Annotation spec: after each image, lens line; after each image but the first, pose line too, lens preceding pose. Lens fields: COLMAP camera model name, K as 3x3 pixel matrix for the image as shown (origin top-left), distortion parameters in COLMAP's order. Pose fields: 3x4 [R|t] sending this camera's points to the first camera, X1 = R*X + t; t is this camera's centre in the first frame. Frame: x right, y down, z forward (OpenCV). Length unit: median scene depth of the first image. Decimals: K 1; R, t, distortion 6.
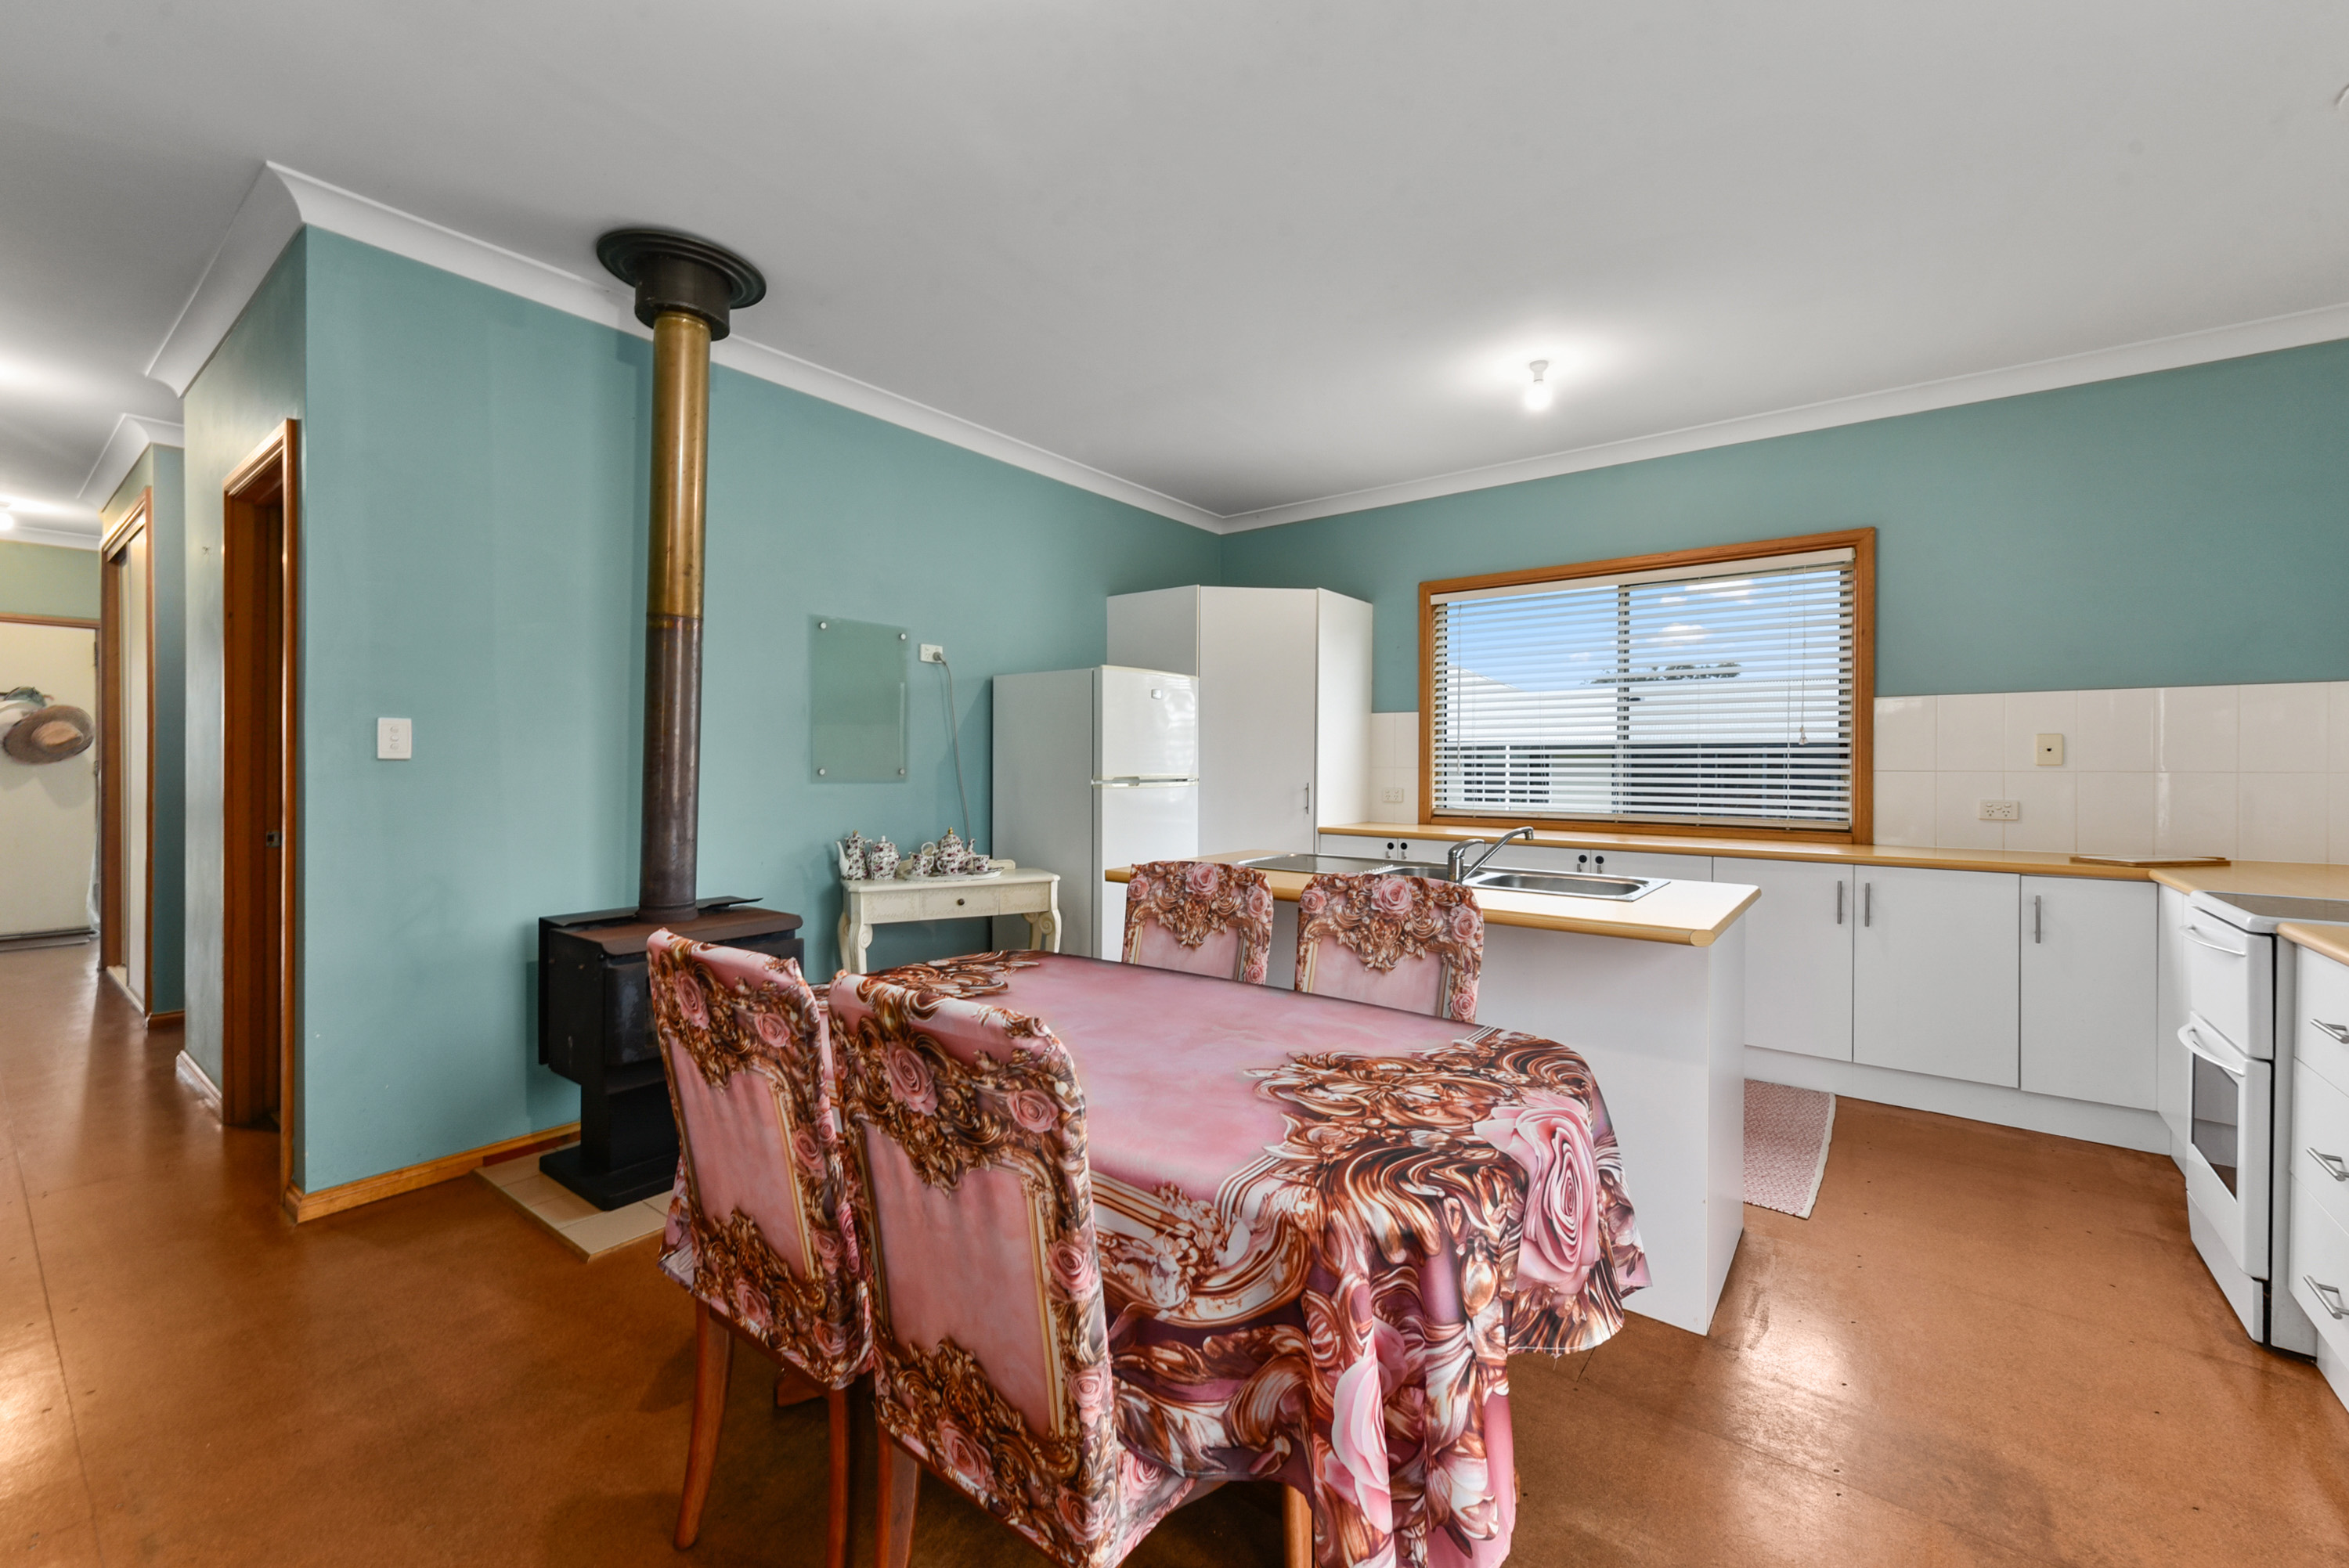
lens RADIAL K [[947.0, 0, 1177.0], [0, 947.0, 764.3], [0, 0, 1]] dist [-0.000526, -0.000320]
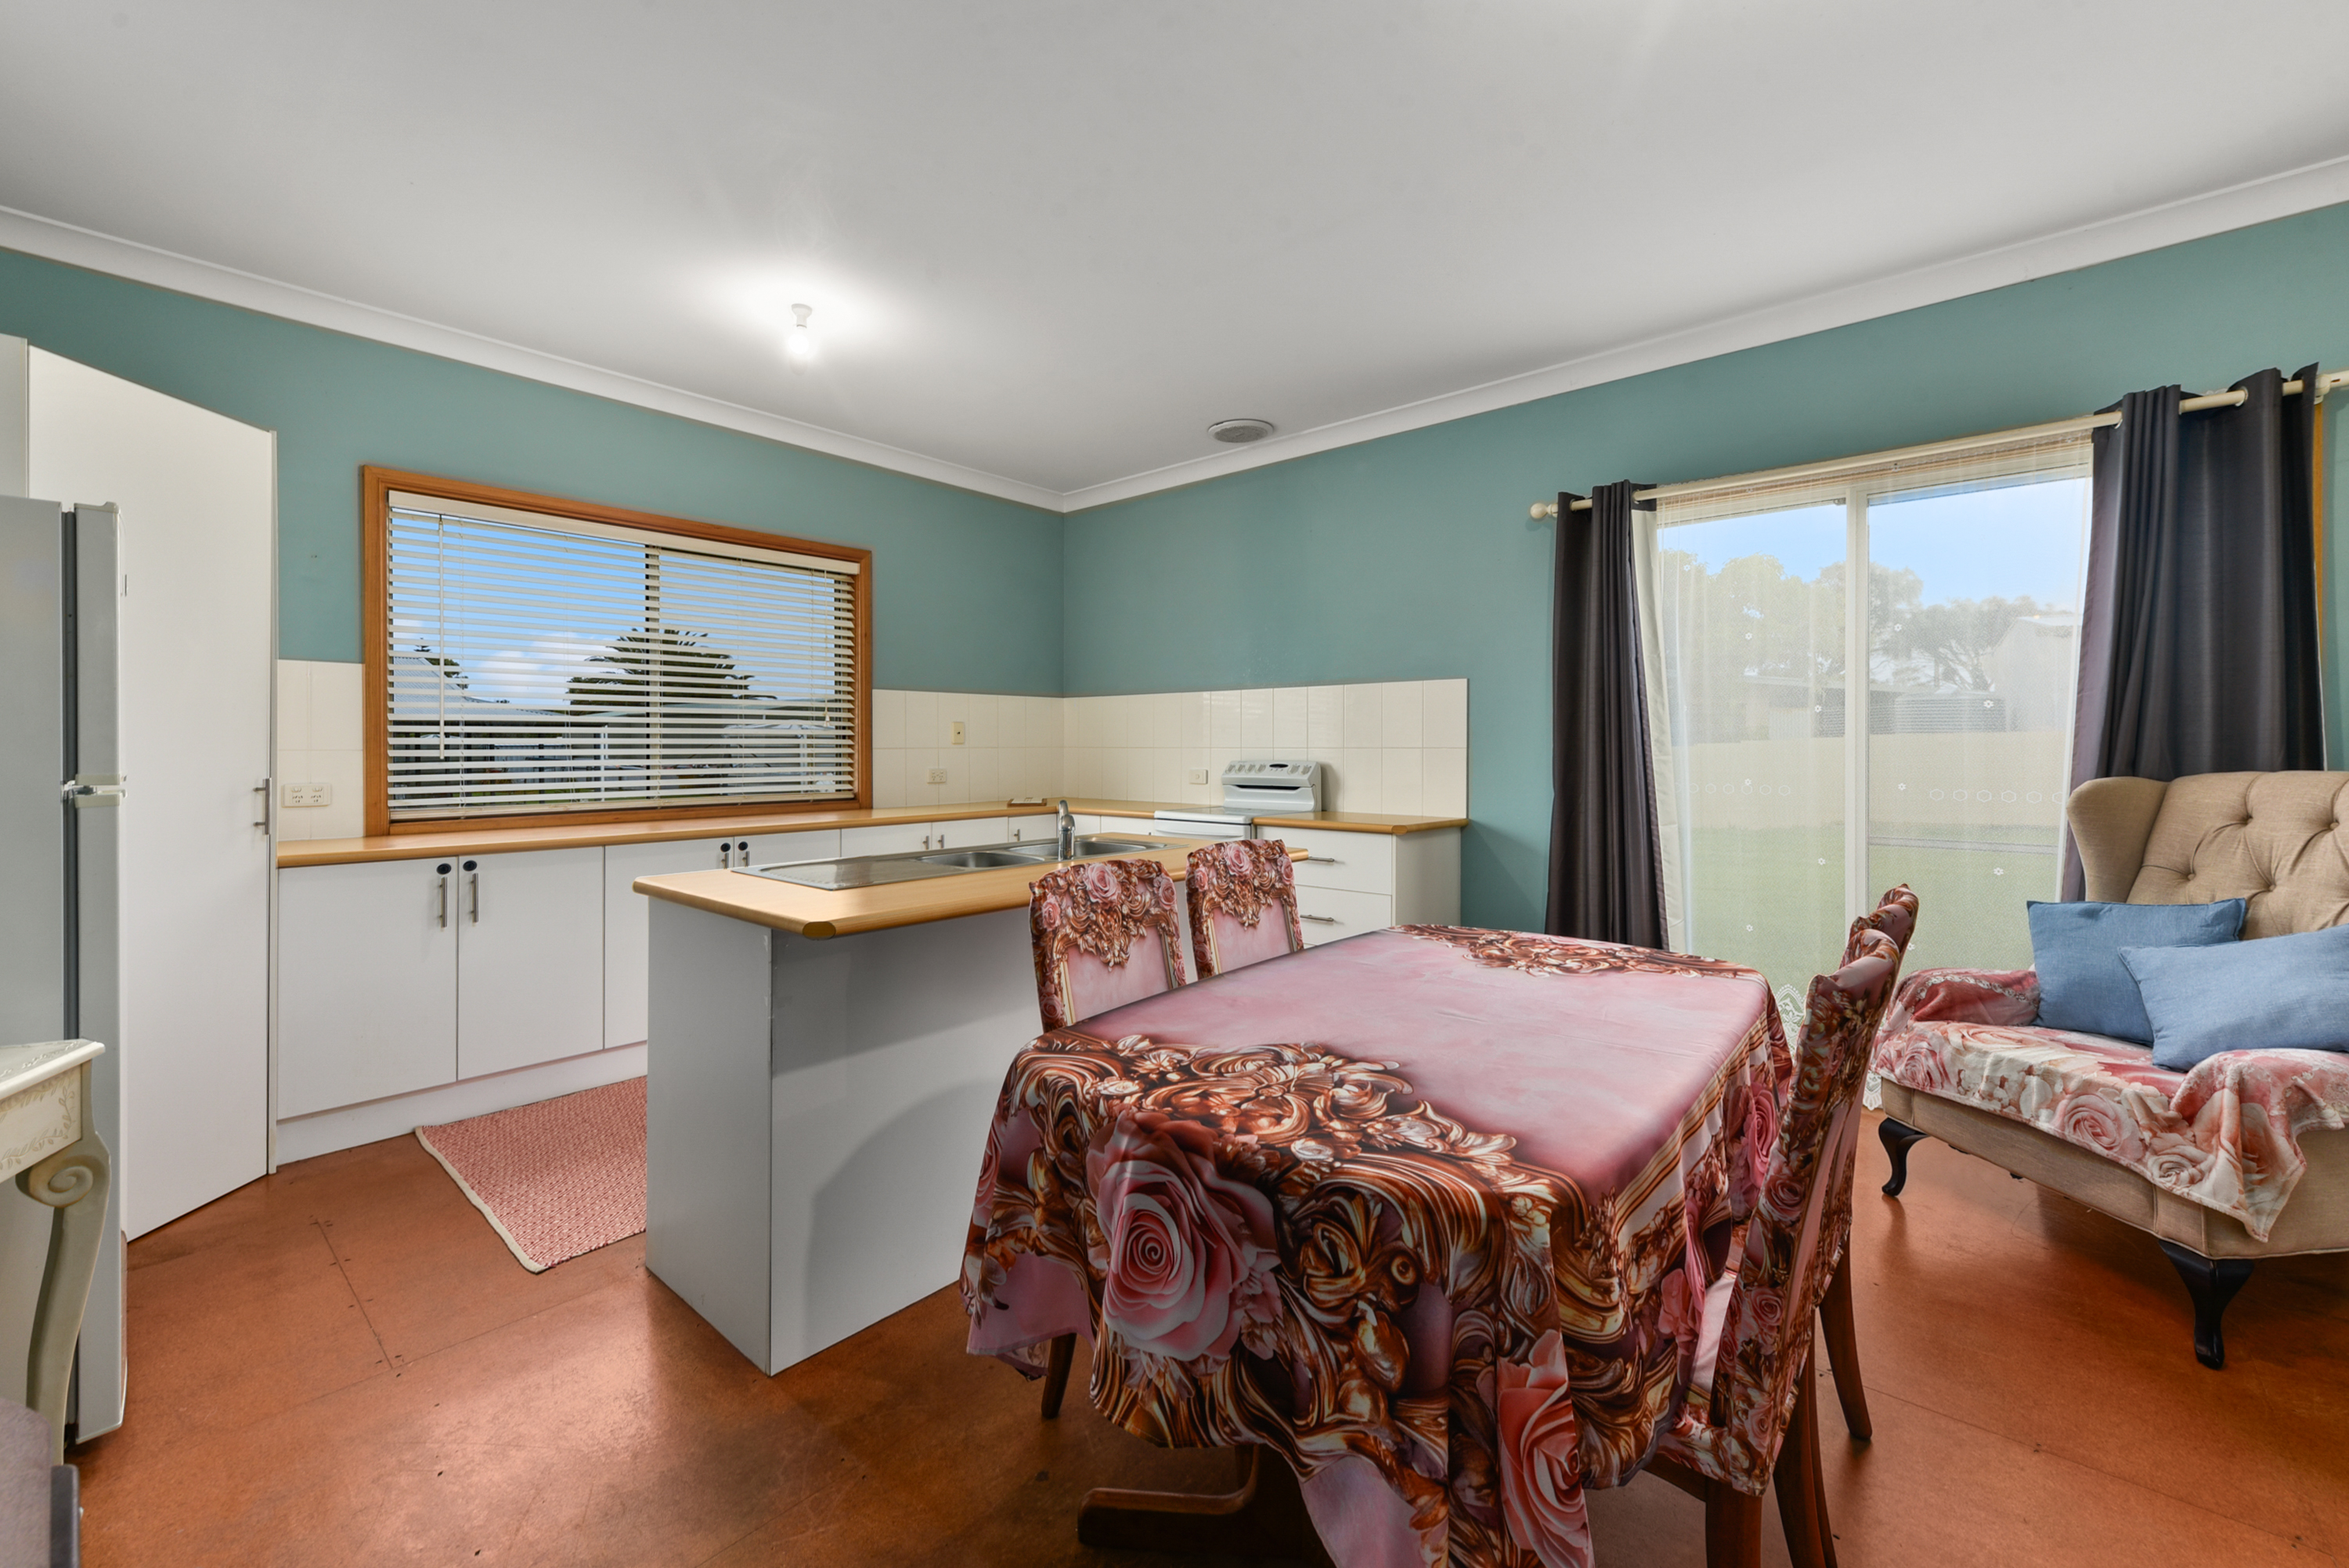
lens RADIAL K [[953.1, 0, 1175.4], [0, 953.1, 748.6], [0, 0, 1]] dist [-0.000964, 0.000038]
pose [[0.058361, -0.007786, 0.998265, -0.470259], [0.004901, 0.999960, 0.007512, -0.000558], [-0.998284, 0.004454, 0.058397, 0.526791]]
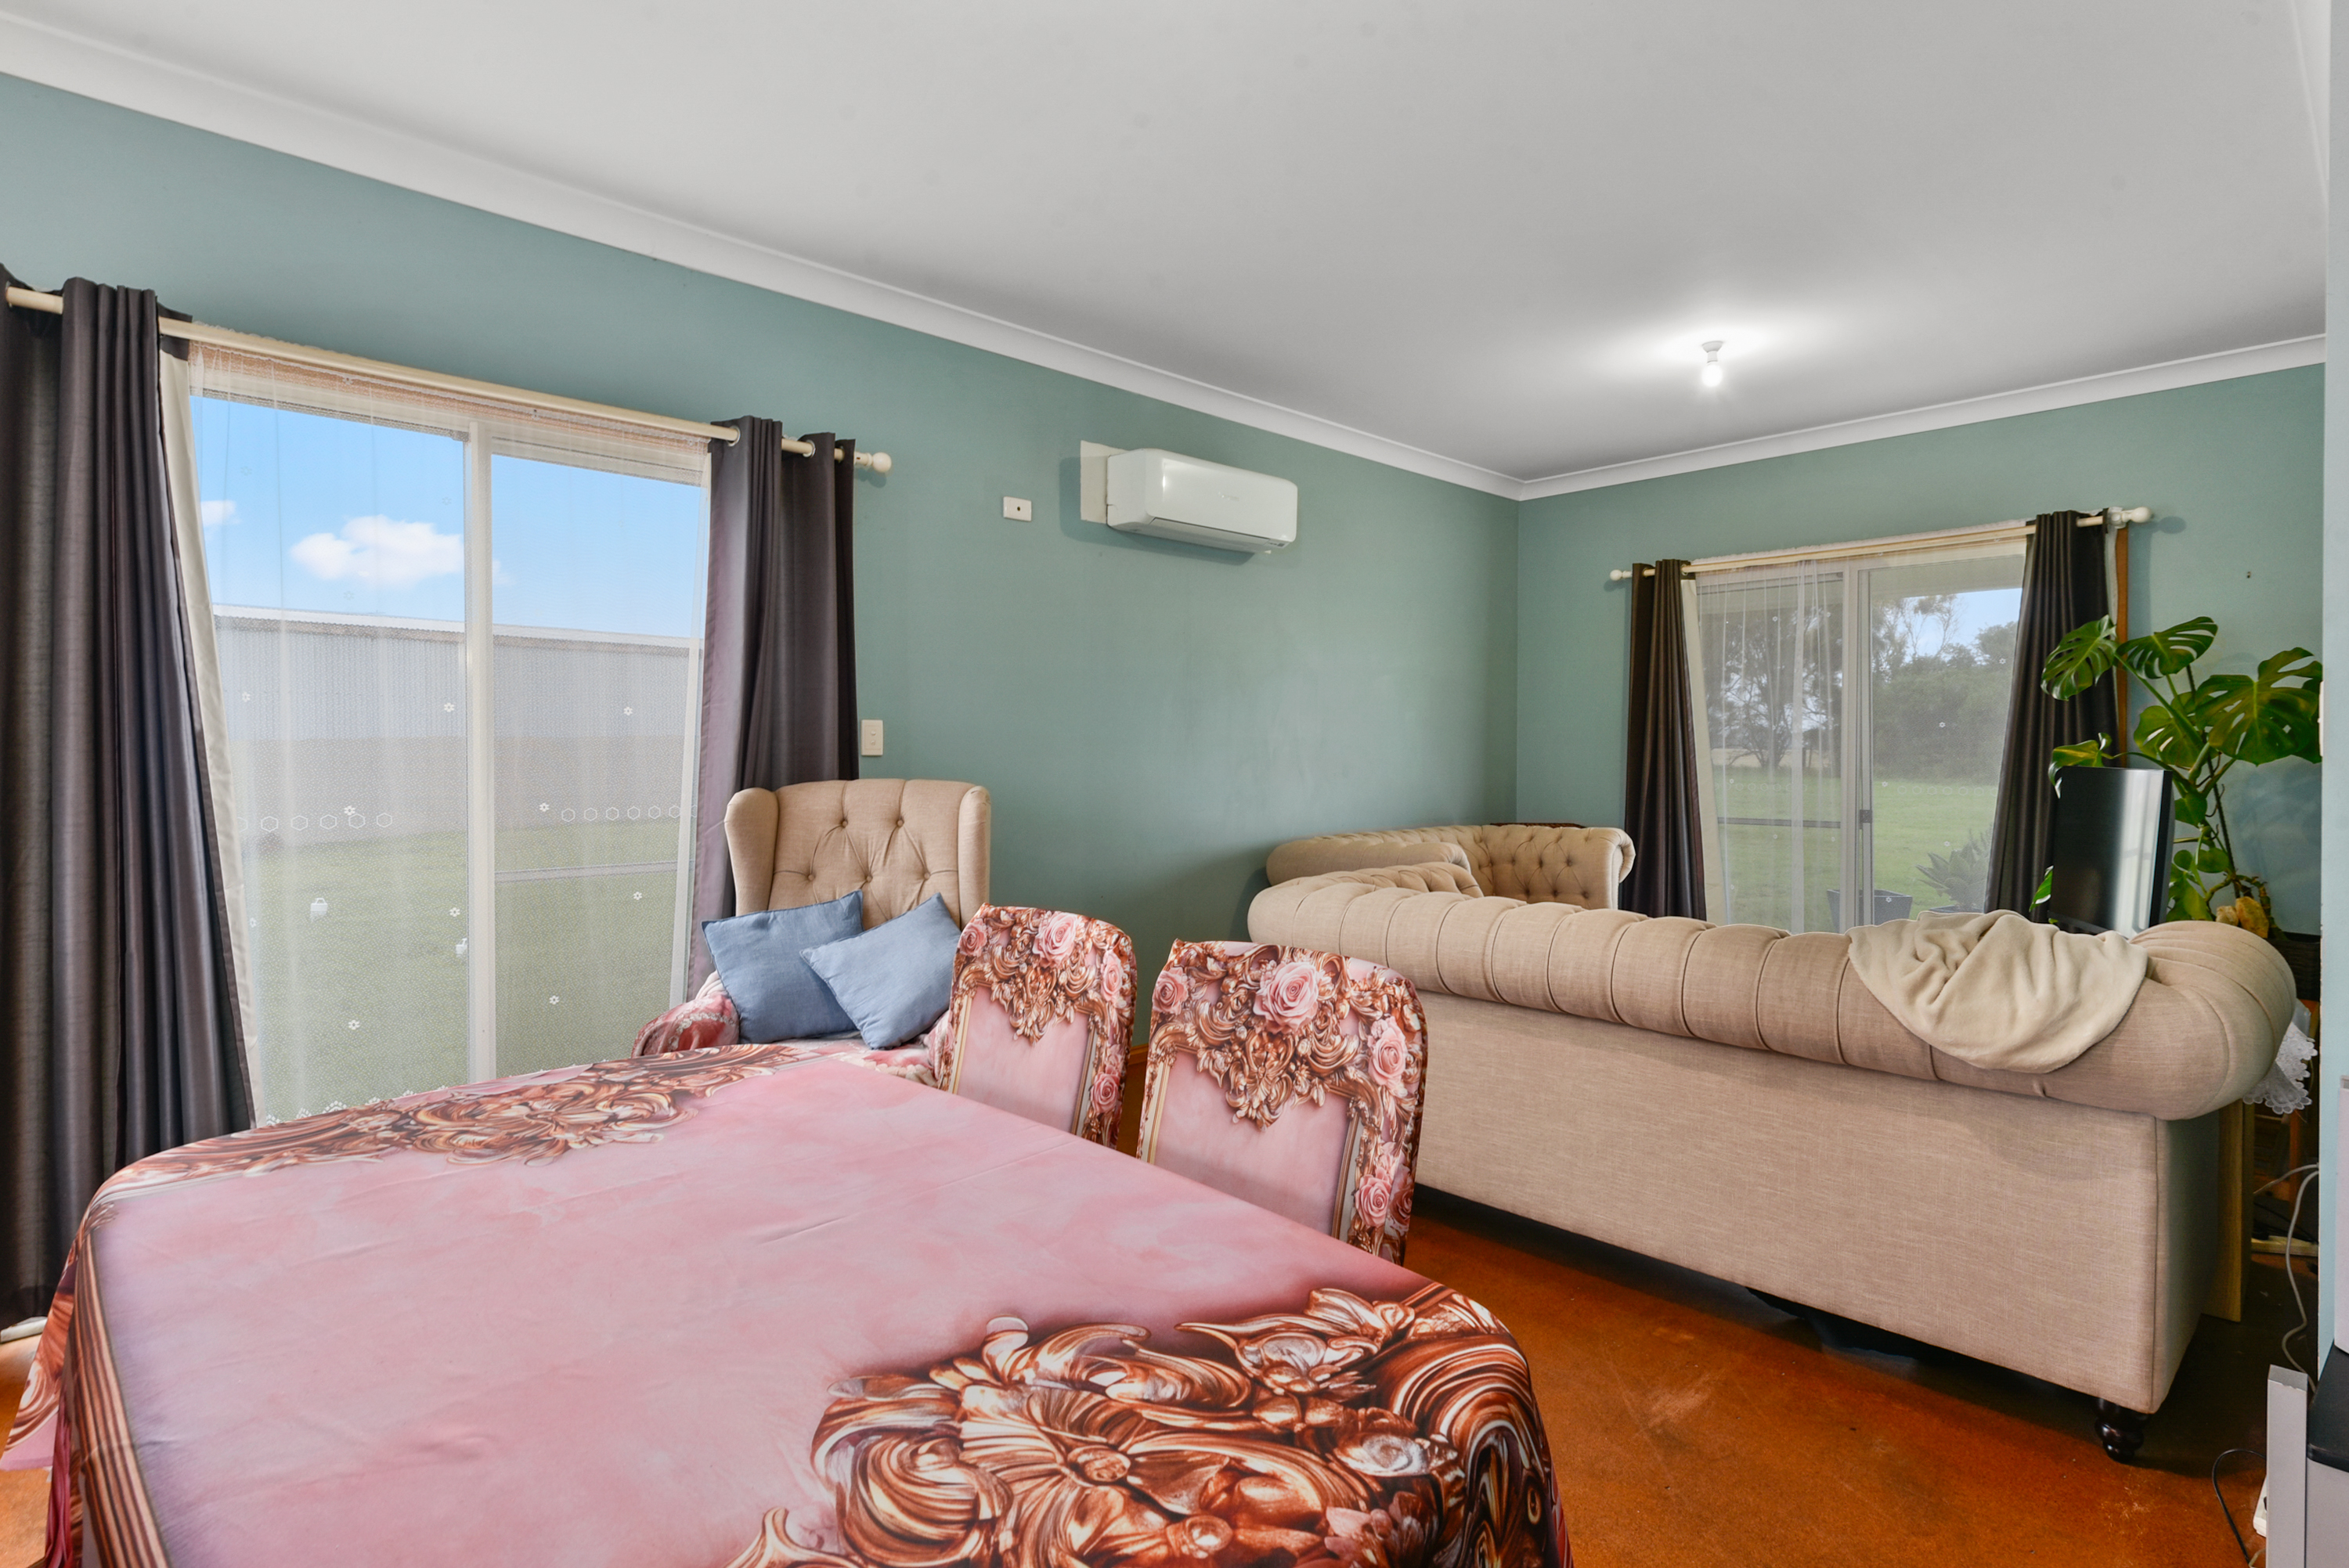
lens RADIAL K [[1176.3, 0, 1174.5], [0, 1176.3, 784.0], [0, 0, 1]] dist [-0.002564, -0.000646]
pose [[-0.989376, -0.009159, 0.145090, -0.182600], [-0.005351, 0.999632, 0.026612, 0.000009], [-0.145280, 0.025553, -0.989061, 0.703800]]
